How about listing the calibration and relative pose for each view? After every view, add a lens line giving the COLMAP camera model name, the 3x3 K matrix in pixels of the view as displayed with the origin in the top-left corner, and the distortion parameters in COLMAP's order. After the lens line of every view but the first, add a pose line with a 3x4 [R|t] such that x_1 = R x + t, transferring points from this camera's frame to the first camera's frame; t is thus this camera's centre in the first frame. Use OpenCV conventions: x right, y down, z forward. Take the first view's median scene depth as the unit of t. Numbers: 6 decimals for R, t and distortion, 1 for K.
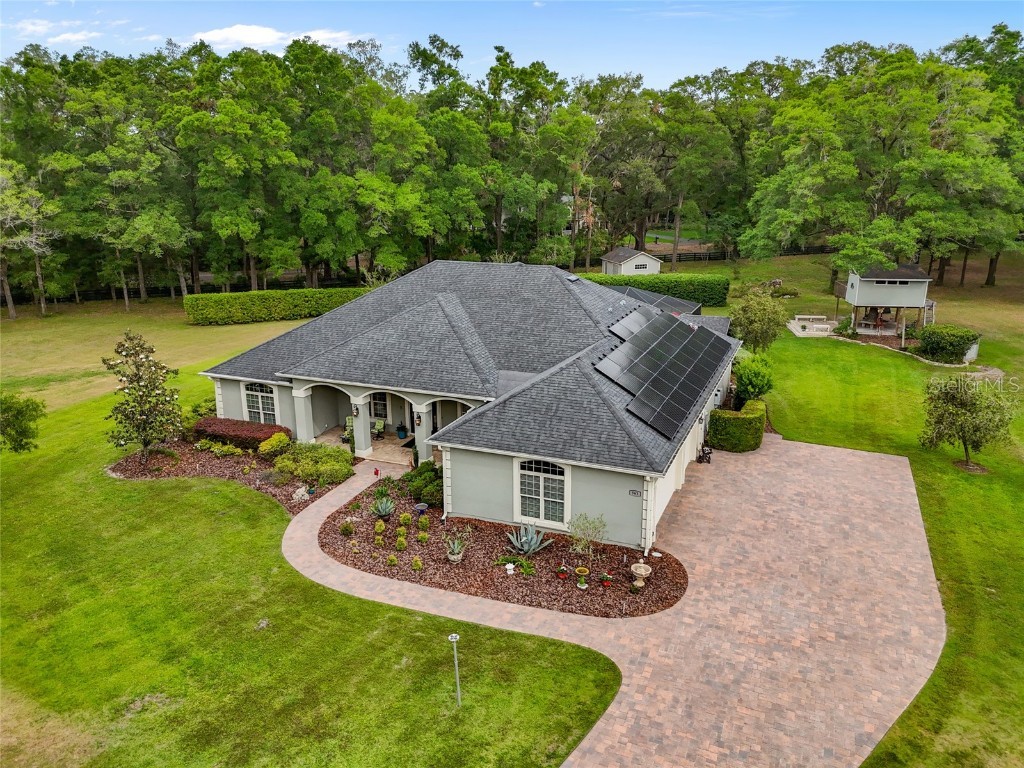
lens RADIAL K [[757.4, 0, 512.0], [0, 757.4, 384.0], [0, 0, 1]] dist [0.060005, -0.053552]
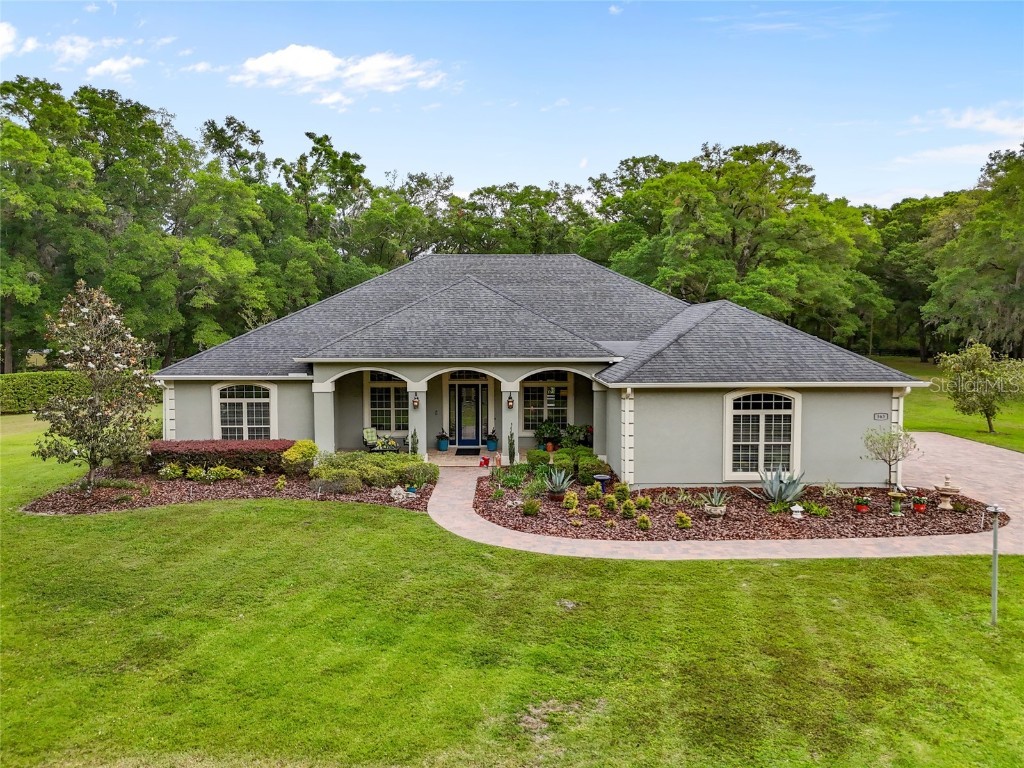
lens RADIAL K [[757.4, 0, 512.0], [0, 757.4, 384.0], [0, 0, 1]] dist [0.060005, -0.053552]
pose [[0.920151, -0.021978, 0.390947, -0.212881], [0.102908, 0.976899, -0.187291, 0.087767], [-0.377800, 0.212568, 0.901156, 0.147905]]
